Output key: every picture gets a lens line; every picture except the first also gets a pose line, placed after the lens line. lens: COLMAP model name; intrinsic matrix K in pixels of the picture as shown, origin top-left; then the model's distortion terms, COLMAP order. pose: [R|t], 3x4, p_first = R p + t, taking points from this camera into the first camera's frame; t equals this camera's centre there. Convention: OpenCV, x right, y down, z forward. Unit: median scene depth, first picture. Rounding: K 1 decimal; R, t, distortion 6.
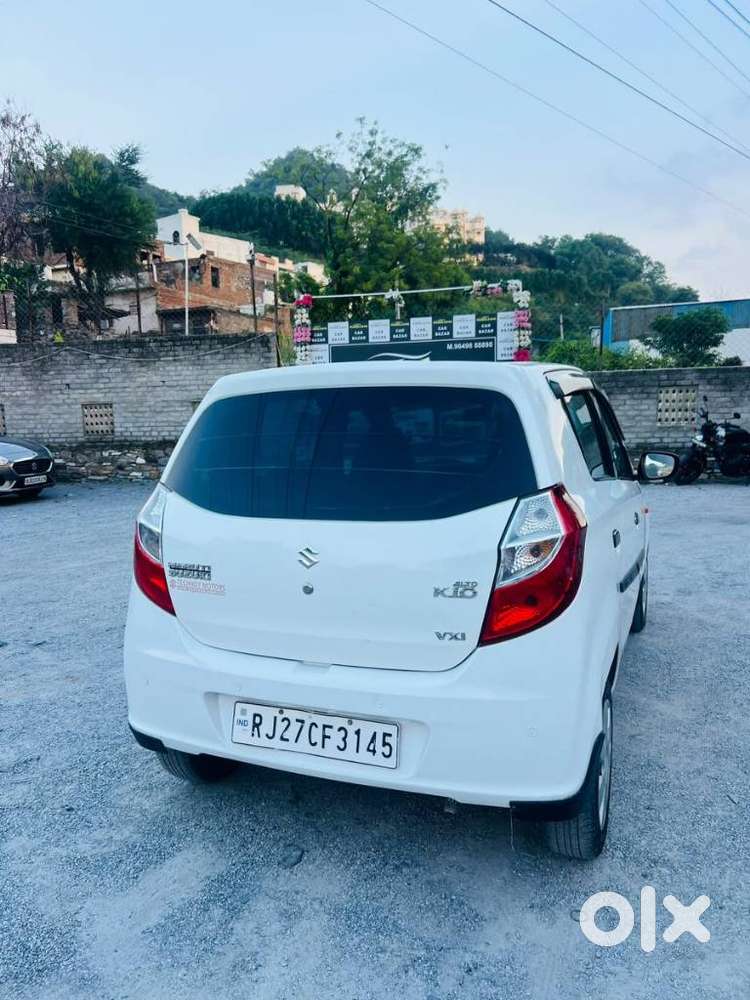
lens RADIAL K [[752.2, 0, 370.8], [0, 752.2, 500.8], [0, 0, 1]] dist [0.036588, -0.038613]
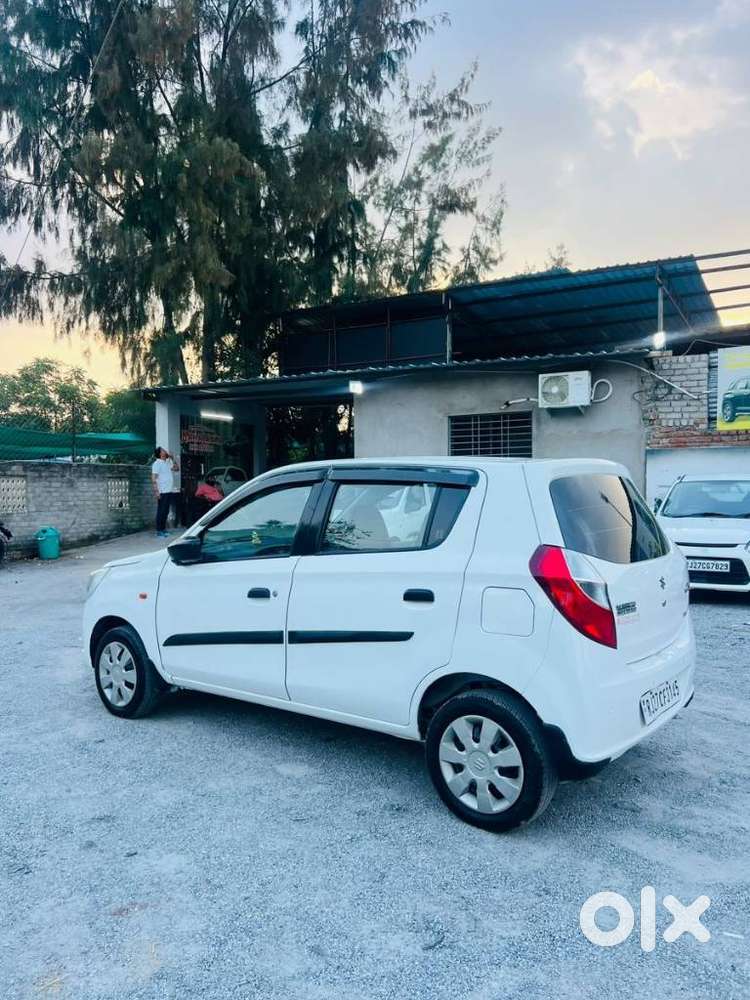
lens RADIAL K [[742.8, 0, 372.1], [0, 742.8, 498.8], [0, 0, 1]] dist [0.051675, -0.070017]
pose [[0.274255, 0.013685, 0.961560, -0.258038], [0.109382, 0.992966, -0.045330, -0.013834], [-0.955416, 0.117609, 0.270829, 0.165731]]
